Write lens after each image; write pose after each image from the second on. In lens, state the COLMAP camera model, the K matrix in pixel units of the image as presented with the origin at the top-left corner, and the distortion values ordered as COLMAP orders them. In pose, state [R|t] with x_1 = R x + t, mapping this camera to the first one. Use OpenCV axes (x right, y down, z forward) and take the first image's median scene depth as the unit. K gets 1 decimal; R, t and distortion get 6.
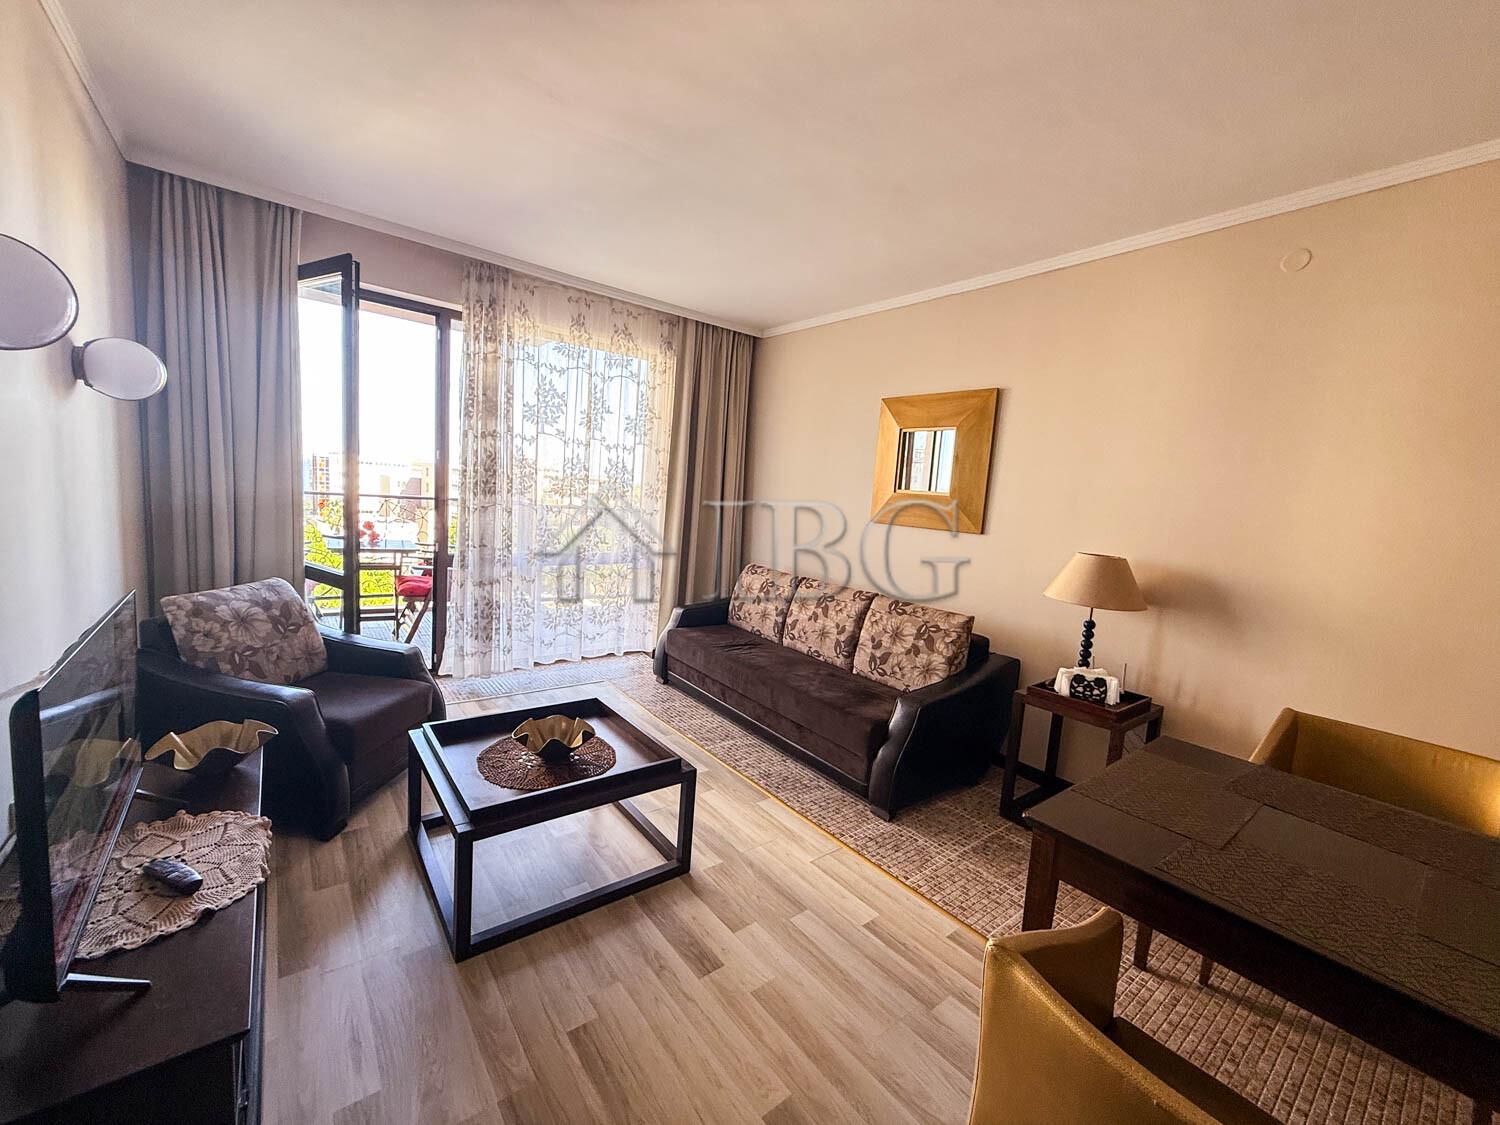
lens RADIAL K [[597.8, 0, 746.6], [0, 597.8, 562.8], [0, 0, 1]] dist [0.001758, 0.000088]
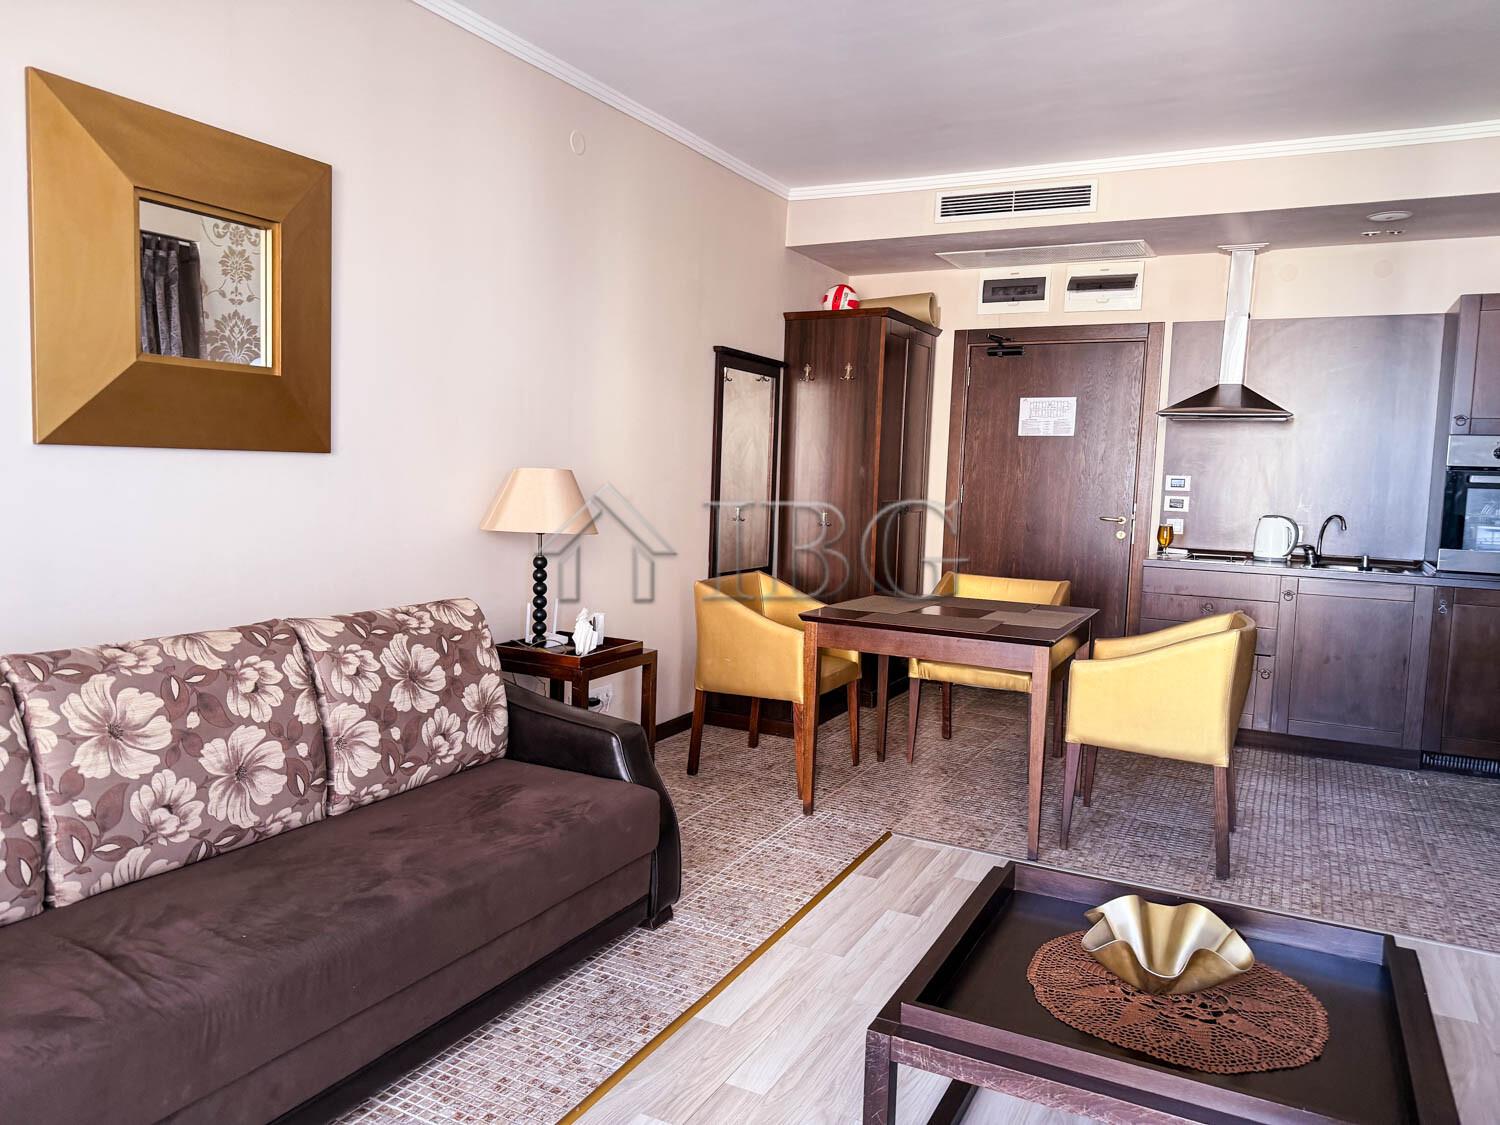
lens RADIAL K [[1051.1, 0, 741.7], [0, 1051.1, 569.7], [0, 0, 1]] dist [0.116389, -0.198866]
pose [[-0.409470, -0.168505, 0.896627, -0.581214], [0.053070, 0.976732, 0.207795, -0.121404], [-0.910779, 0.132670, -0.391000, 1.042412]]
